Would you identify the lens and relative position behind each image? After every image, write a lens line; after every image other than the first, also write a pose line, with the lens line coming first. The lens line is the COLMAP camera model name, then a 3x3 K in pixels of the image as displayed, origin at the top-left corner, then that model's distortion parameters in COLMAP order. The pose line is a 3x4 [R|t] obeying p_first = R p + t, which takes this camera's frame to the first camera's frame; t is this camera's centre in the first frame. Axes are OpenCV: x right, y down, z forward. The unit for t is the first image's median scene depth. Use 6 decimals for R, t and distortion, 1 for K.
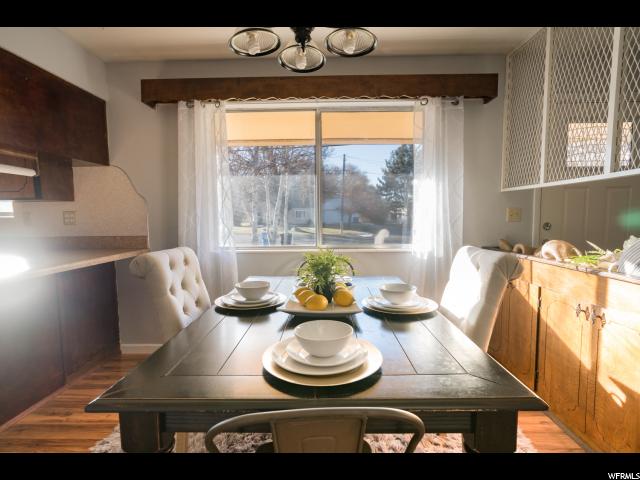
lens RADIAL K [[323.5, 0, 320.0], [0, 323.5, 240.0], [0, 0, 1]] dist [-0.026823, 0.000069]
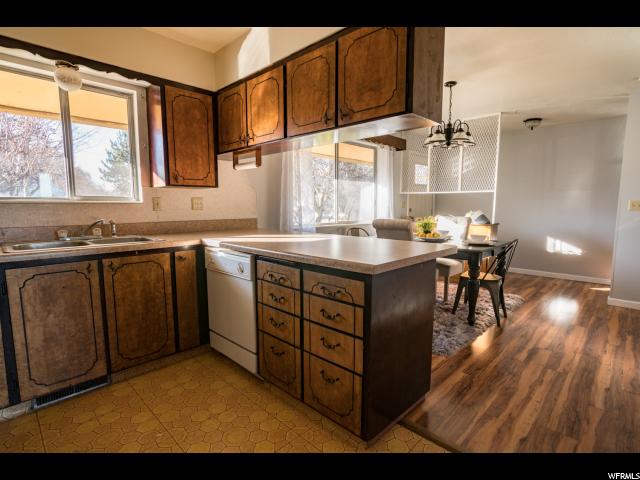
lens RADIAL K [[325.9, 0, 320.0], [0, 325.9, 240.0], [0, 0, 1]] dist [-0.005068, 0.000060]
pose [[0.692361, -0.066751, 0.718457, -1.412878], [0.045809, 0.997769, 0.048557, 0.025557], [-0.720095, -0.000707, 0.693875, -0.113772]]
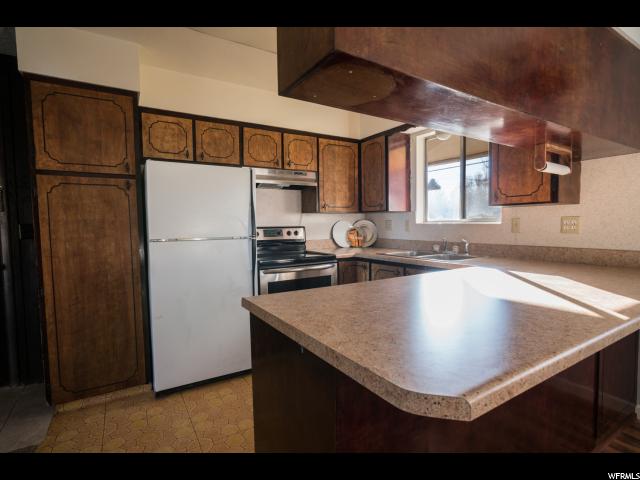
lens RADIAL K [[325.9, 0, 320.0], [0, 325.9, 240.0], [0, 0, 1]] dist [-0.005068, 0.000060]
pose [[0.534179, 0.050857, -0.843840, -0.434748], [-0.060430, 0.997932, 0.021889, -0.009878], [0.843209, 0.039301, 0.536147, 0.017988]]
